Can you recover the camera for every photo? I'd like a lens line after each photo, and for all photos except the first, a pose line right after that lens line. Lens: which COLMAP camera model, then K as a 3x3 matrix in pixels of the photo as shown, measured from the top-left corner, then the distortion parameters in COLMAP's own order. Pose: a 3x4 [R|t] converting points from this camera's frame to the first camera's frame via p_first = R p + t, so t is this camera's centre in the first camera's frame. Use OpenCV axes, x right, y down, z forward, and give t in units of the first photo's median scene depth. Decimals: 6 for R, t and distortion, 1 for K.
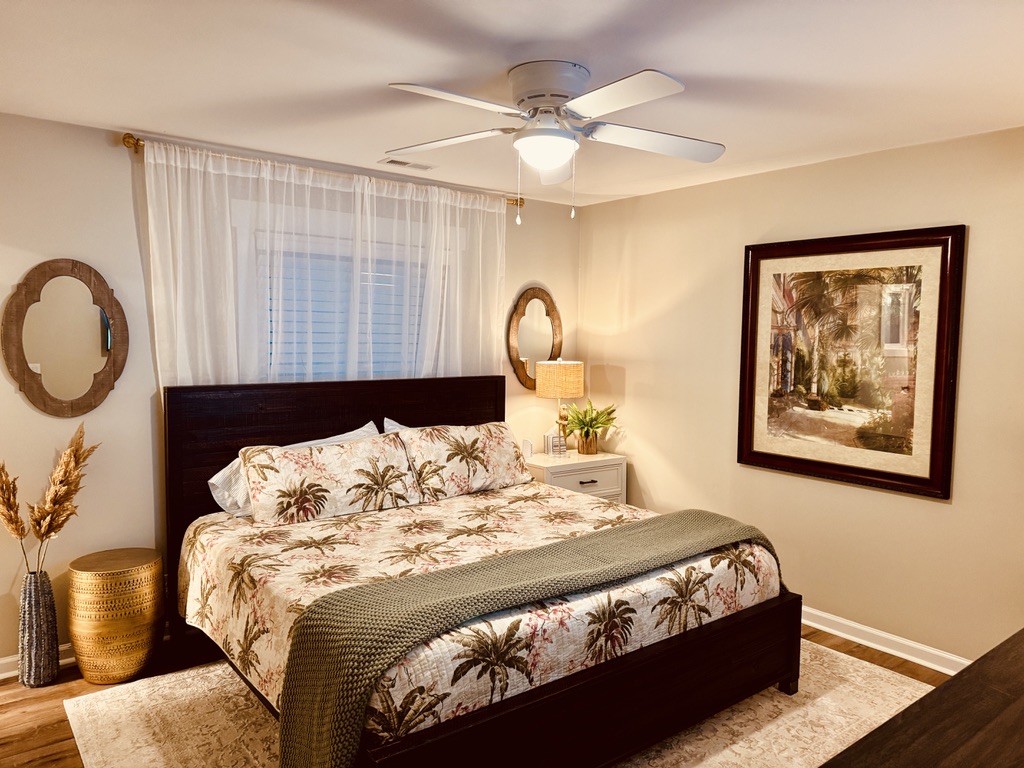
lens RADIAL K [[716.4, 0, 512.0], [0, 716.4, 384.0], [0, 0, 1]] dist [0.134885, -0.183911]
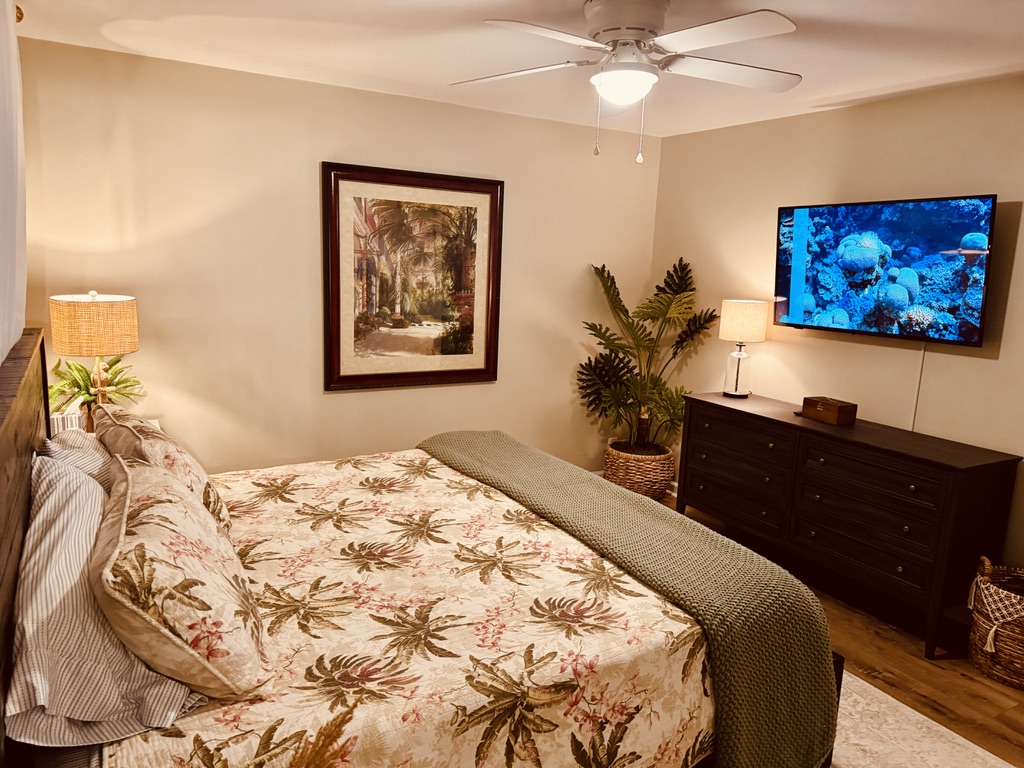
lens RADIAL K [[716.4, 0, 512.0], [0, 716.4, 384.0], [0, 0, 1]] dist [0.134885, -0.183911]
pose [[0.142481, -0.182872, 0.972757, -0.659340], [0.036833, 0.983083, 0.179418, -0.072827], [-0.989112, 0.010266, 0.146807, 0.673770]]
